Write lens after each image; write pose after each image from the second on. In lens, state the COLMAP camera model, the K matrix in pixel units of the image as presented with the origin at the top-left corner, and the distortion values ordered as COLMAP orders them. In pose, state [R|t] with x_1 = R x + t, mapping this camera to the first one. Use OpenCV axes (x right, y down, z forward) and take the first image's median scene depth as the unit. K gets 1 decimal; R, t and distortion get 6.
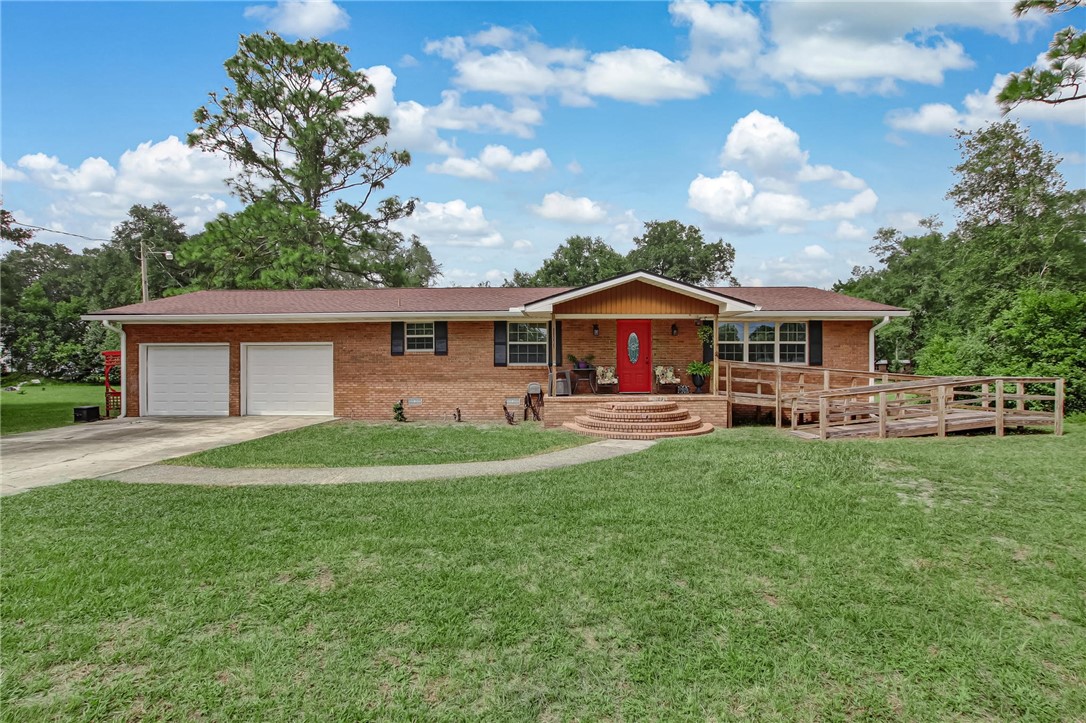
lens RADIAL K [[521.1, 0, 535.6], [0, 521.1, 356.5], [0, 0, 1]] dist [-0.017339, 0.005987]
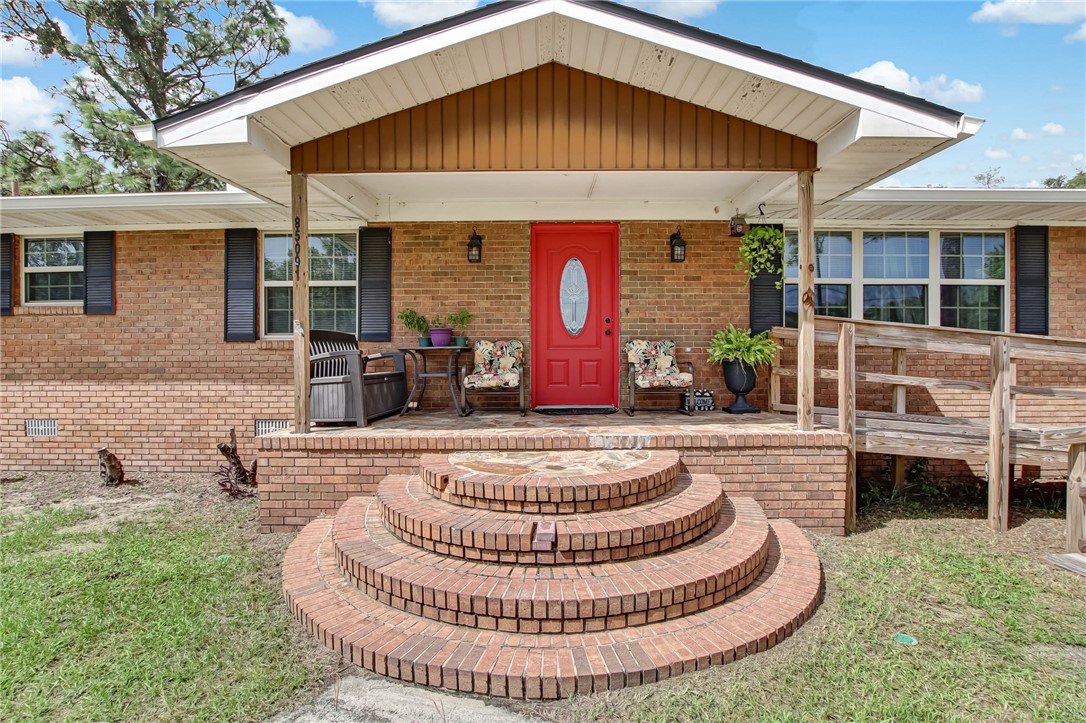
lens RADIAL K [[521.1, 0, 535.6], [0, 521.1, 356.5], [0, 0, 1]] dist [-0.017339, 0.005987]
pose [[0.999961, -0.001899, -0.008660, 0.163430], [0.002108, 0.999706, 0.024158, 0.021041], [0.008611, -0.024175, 0.999671, 0.605731]]
